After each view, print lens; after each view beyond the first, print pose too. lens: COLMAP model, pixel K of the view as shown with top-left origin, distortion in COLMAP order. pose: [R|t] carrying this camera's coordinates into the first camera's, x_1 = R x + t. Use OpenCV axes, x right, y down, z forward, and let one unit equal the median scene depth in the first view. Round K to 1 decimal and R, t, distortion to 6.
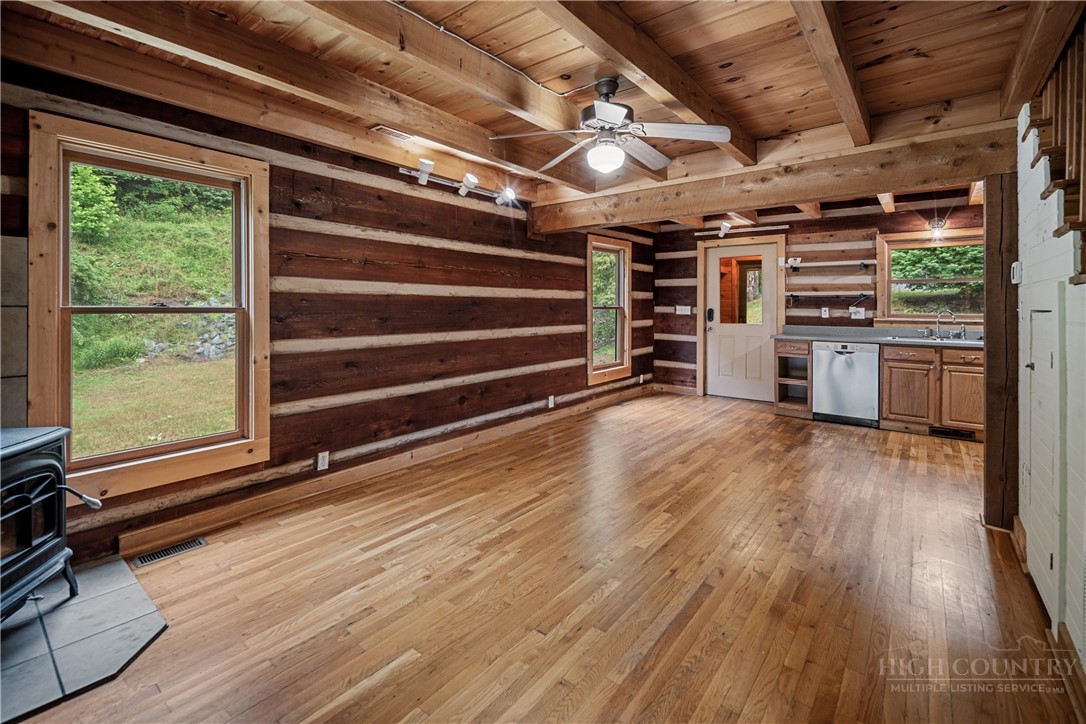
lens RADIAL K [[476.2, 0, 551.7], [0, 476.2, 305.6], [0, 0, 1]] dist [0.004257, -0.002937]
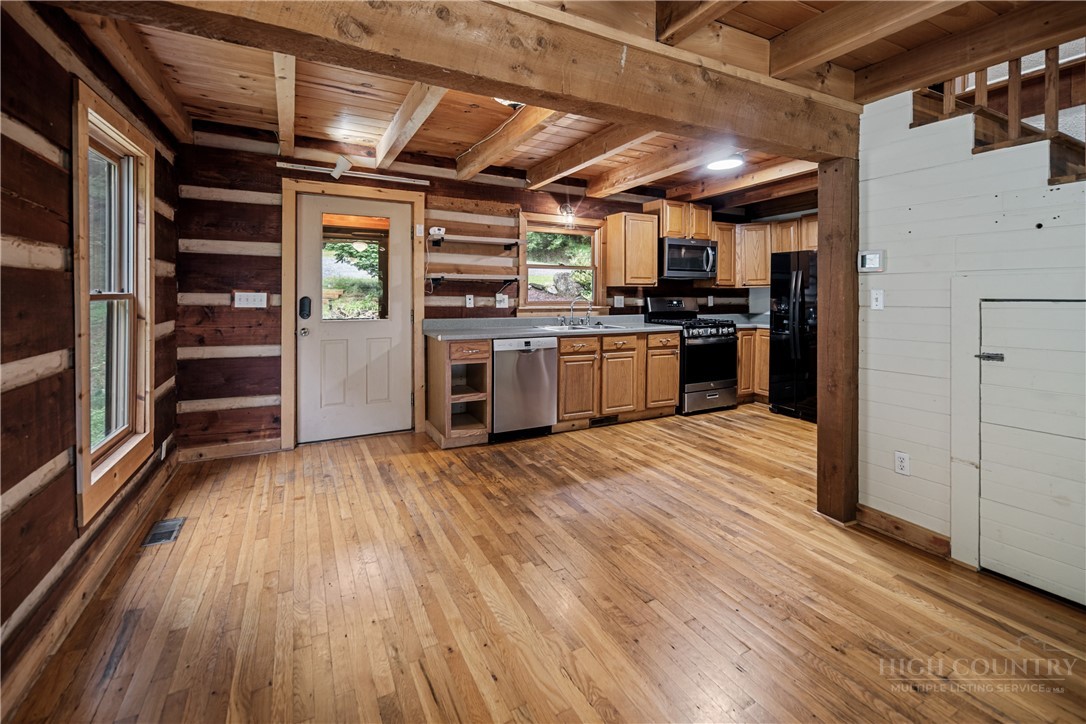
lens RADIAL K [[476.2, 0, 547.5], [0, 476.2, 293.6], [0, 0, 1]] dist [0.004257, -0.002937]
pose [[0.406939, -0.001263, 0.913454, -0.099978], [-0.004000, 0.999987, 0.003165, -0.000770], [-0.913446, -0.004942, 0.406929, 0.575814]]
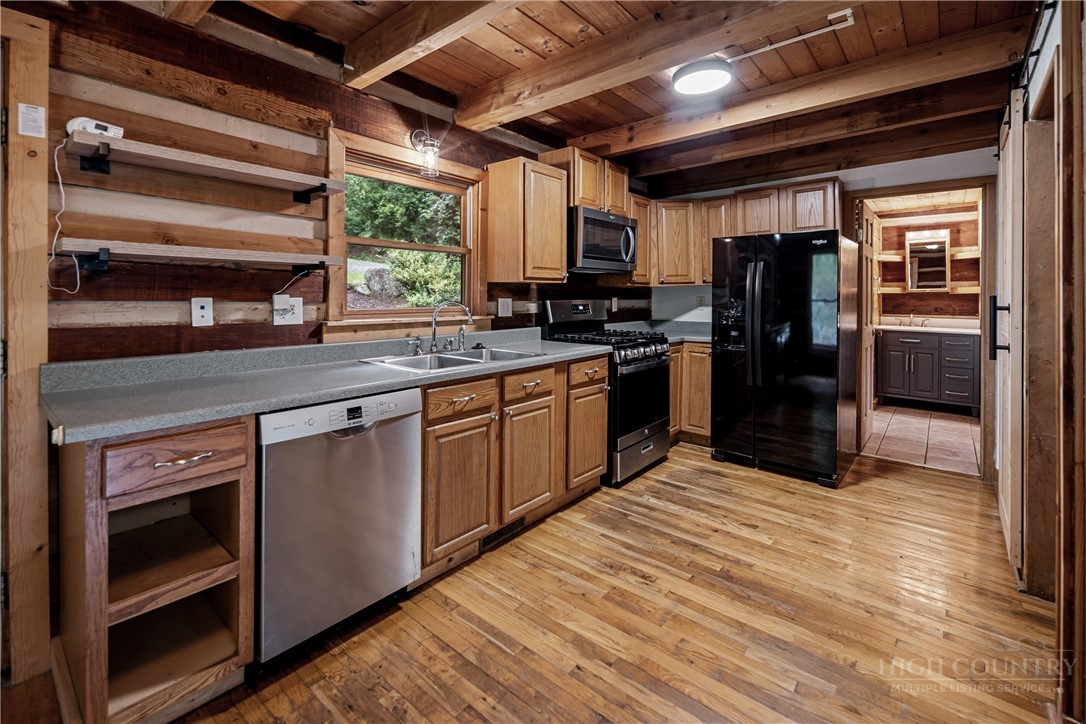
lens RADIAL K [[476.2, 0, 548.0], [0, 476.2, 293.0], [0, 0, 1]] dist [0.004257, -0.002937]
pose [[0.023587, 0.000914, 0.999721, 0.247297], [-0.004581, 0.999989, -0.000806, 0.000286], [-0.999711, -0.004561, 0.023591, 0.767632]]
